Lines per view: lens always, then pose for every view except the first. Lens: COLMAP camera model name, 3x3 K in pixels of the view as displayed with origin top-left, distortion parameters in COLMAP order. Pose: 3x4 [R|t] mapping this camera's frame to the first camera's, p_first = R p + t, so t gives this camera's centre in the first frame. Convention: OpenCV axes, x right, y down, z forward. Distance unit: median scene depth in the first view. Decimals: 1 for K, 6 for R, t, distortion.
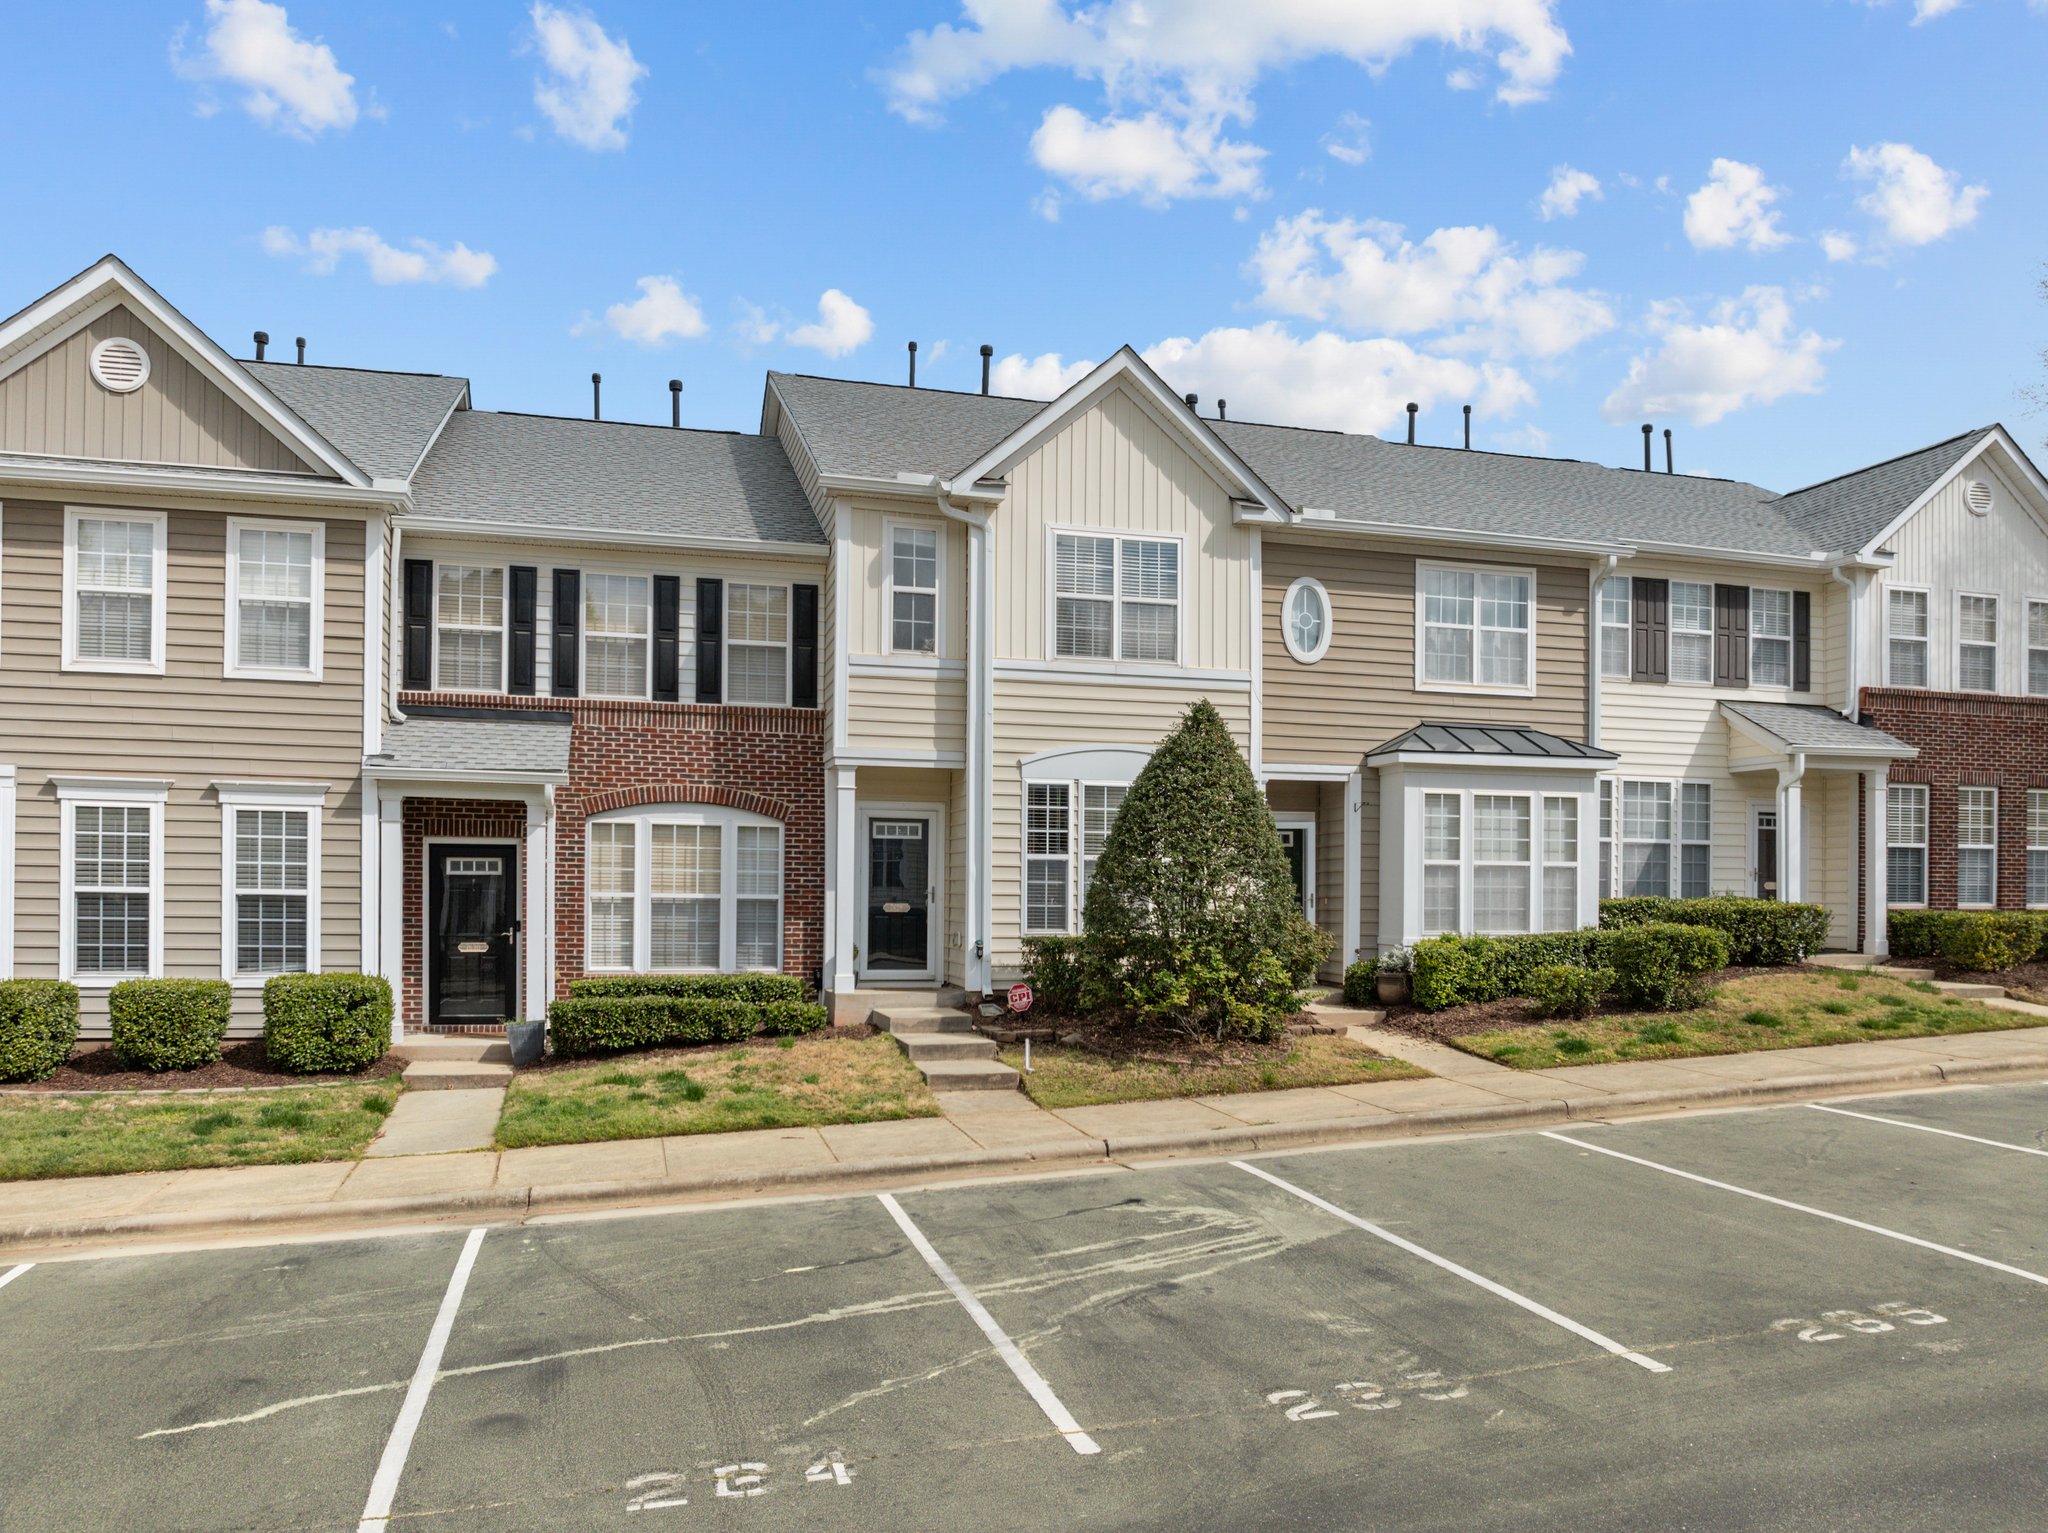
lens RADIAL K [[1468.9, 0, 1032.3], [0, 1468.9, 884.1], [0, 0, 1]] dist [-0.006043, -0.061062]
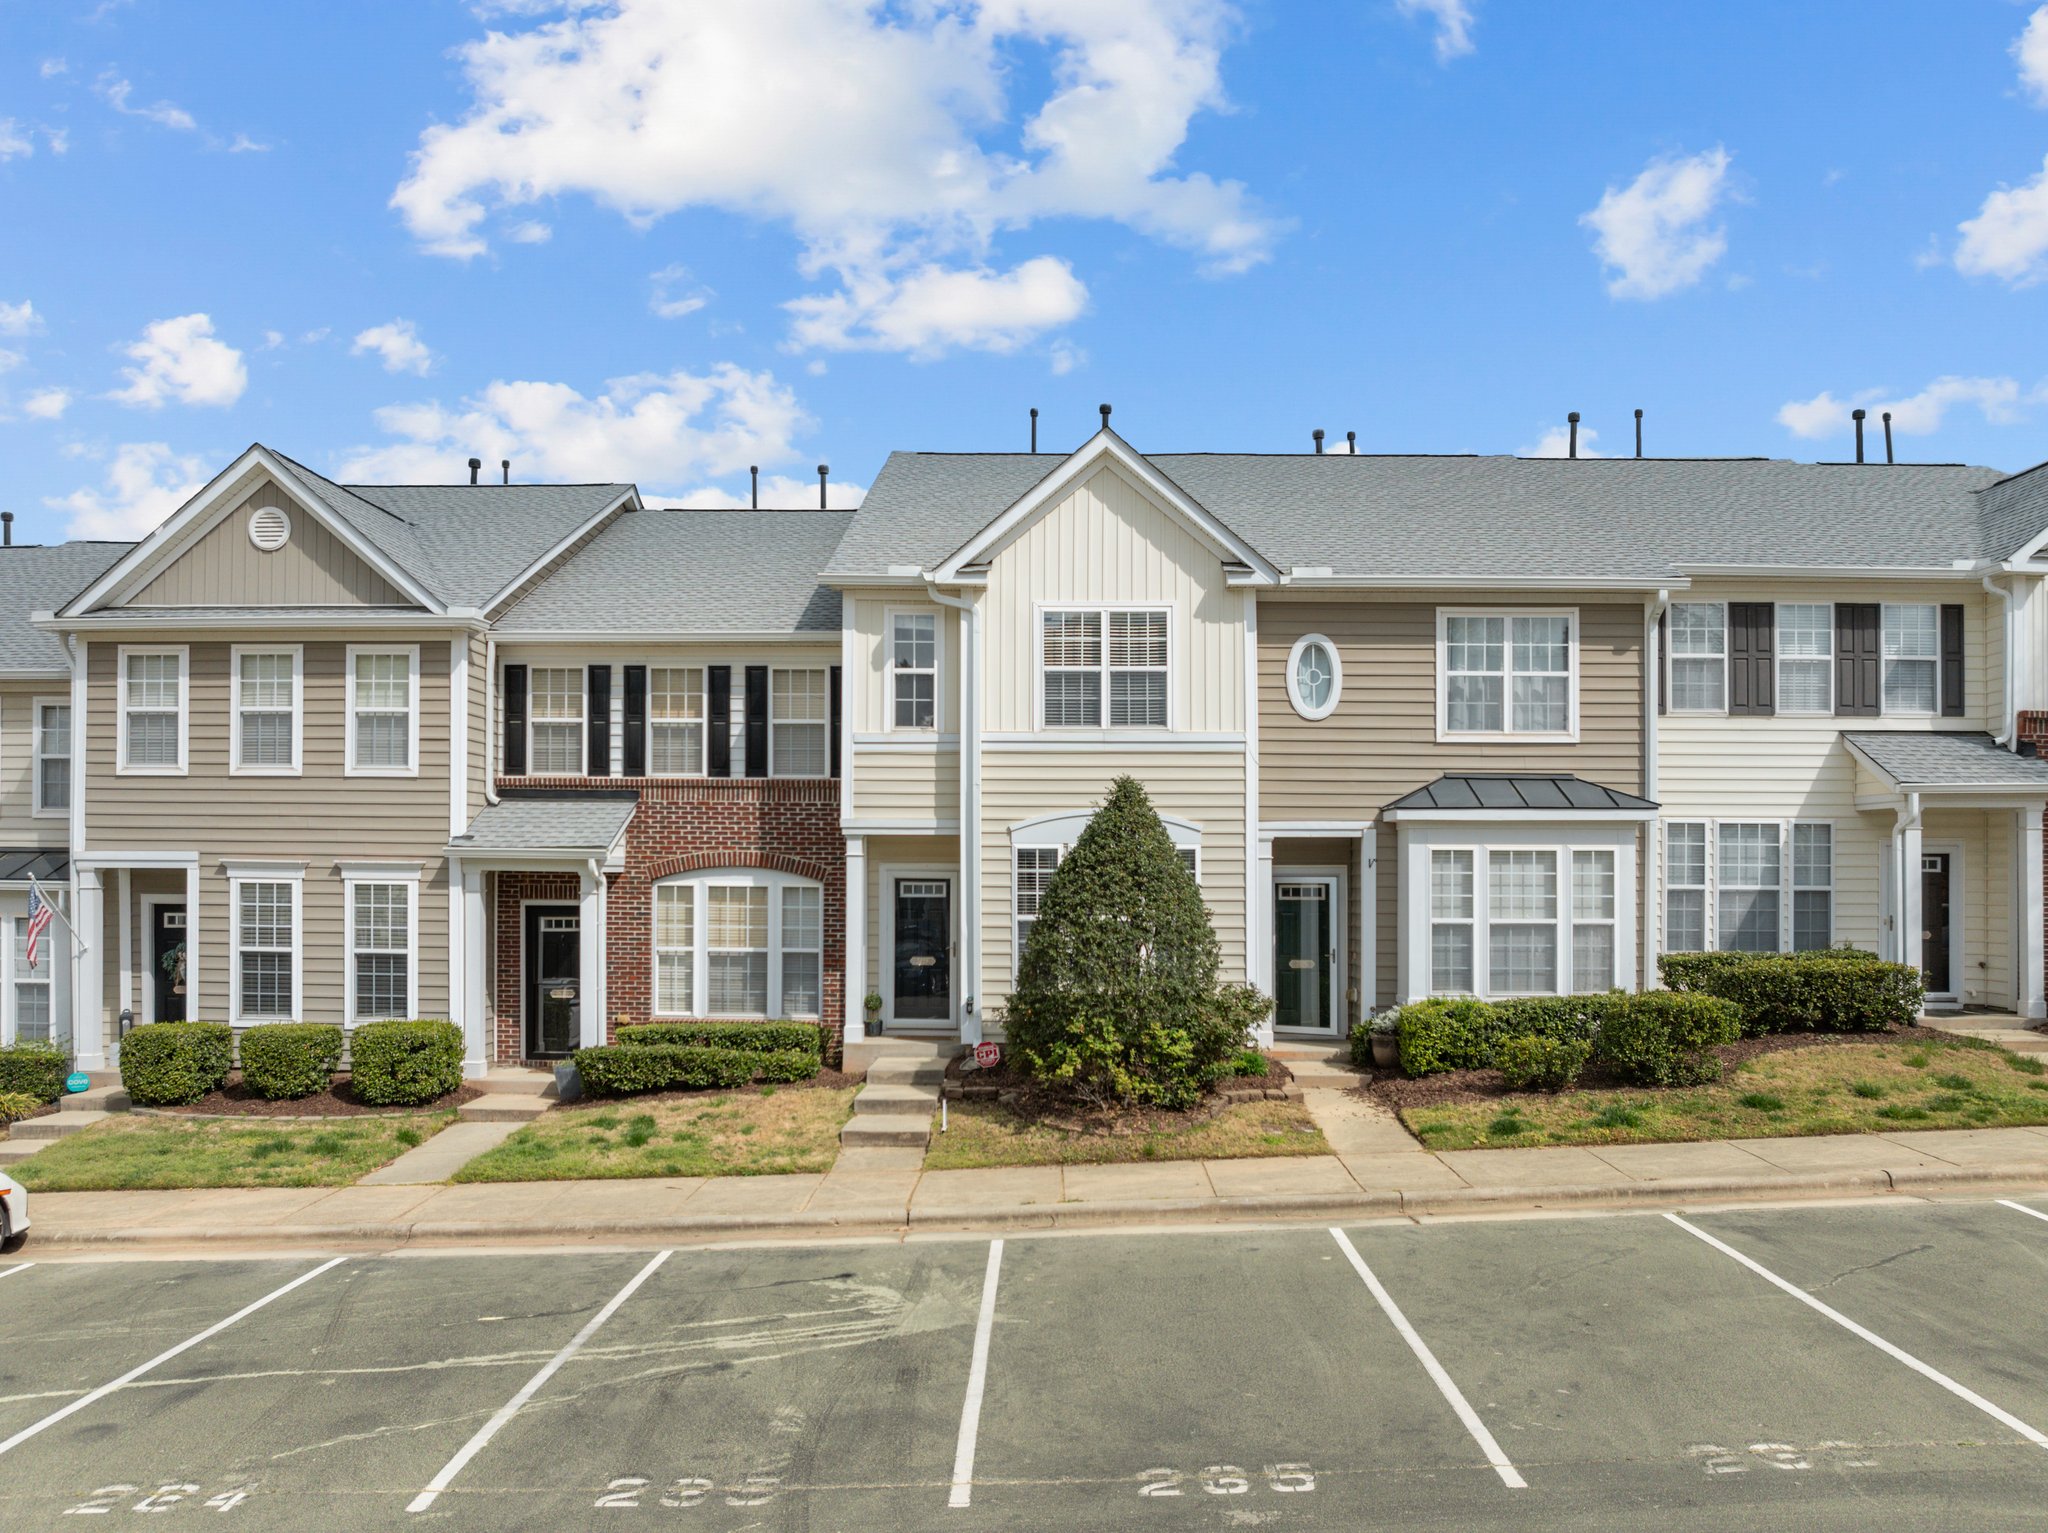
lens RADIAL K [[1459.7, 0, 1031.1], [0, 1459.7, 861.0], [0, 0, 1]] dist [-0.004434, -0.064568]
pose [[0.957487, -0.007026, -0.288392, 0.309870], [0.004914, 0.999956, -0.008045, -0.050975], [0.288436, 0.006286, 0.957479, -0.004901]]
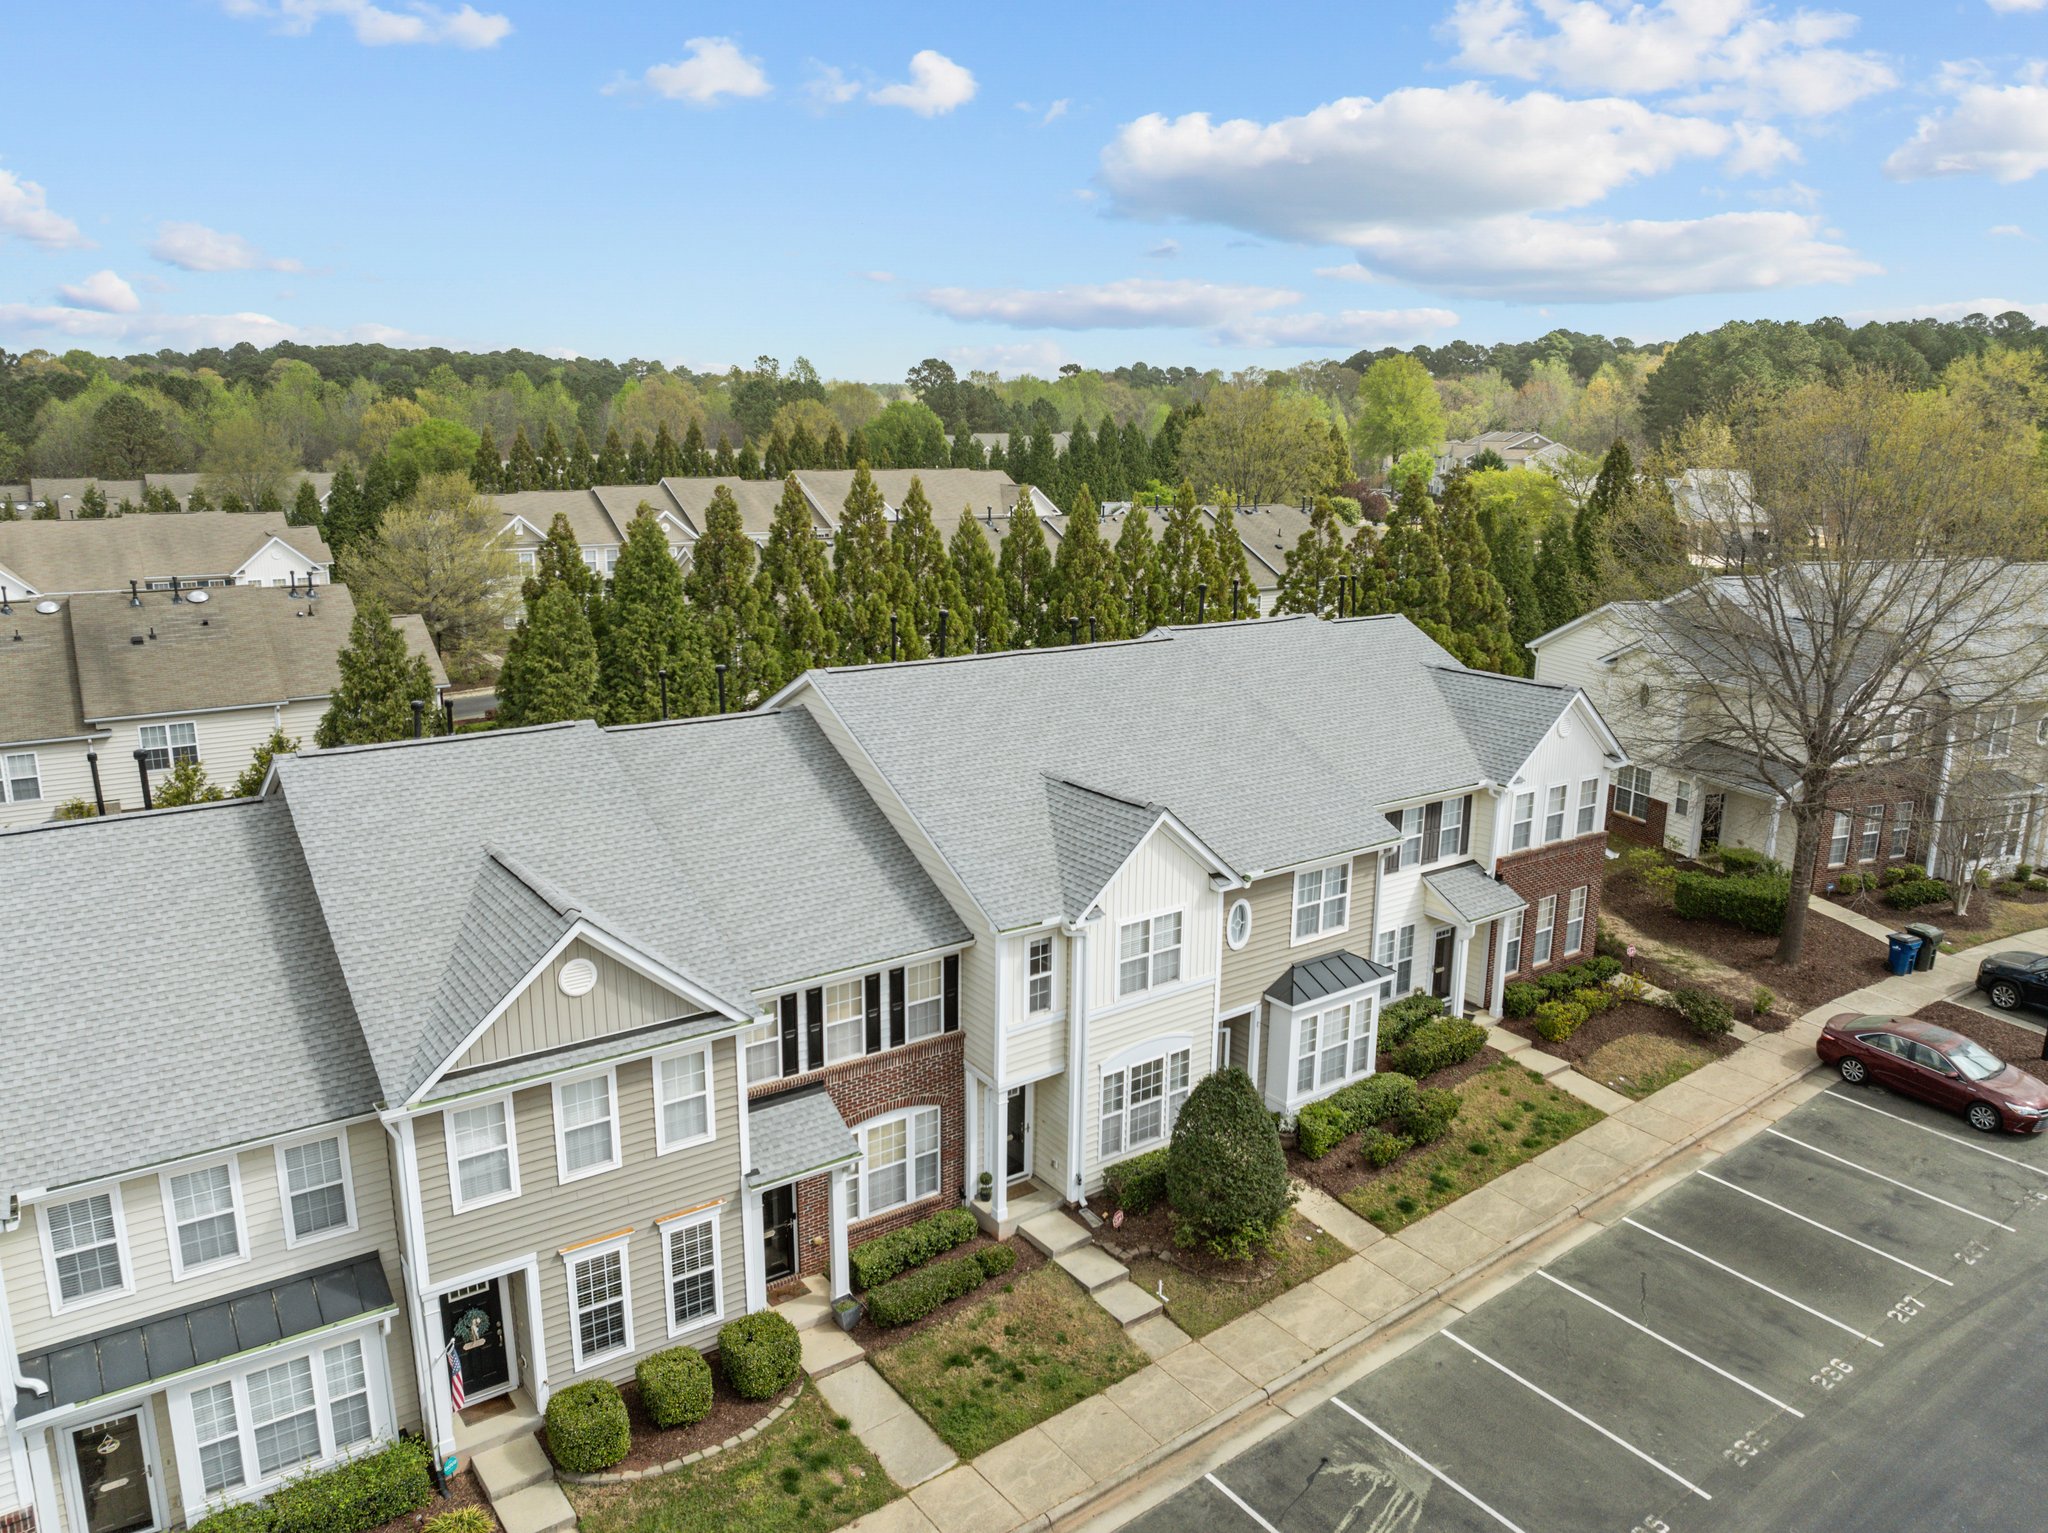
lens RADIAL K [[1428.7, 0, 1041.5], [0, 1428.7, 761.3], [0, 0, 1]] dist [-0.030105, 0.000083]
pose [[0.934300, -0.077827, 0.347888, -0.584691], [-0.005271, 0.972755, 0.231774, -0.768149], [-0.356448, -0.218381, 0.908435, -0.323420]]
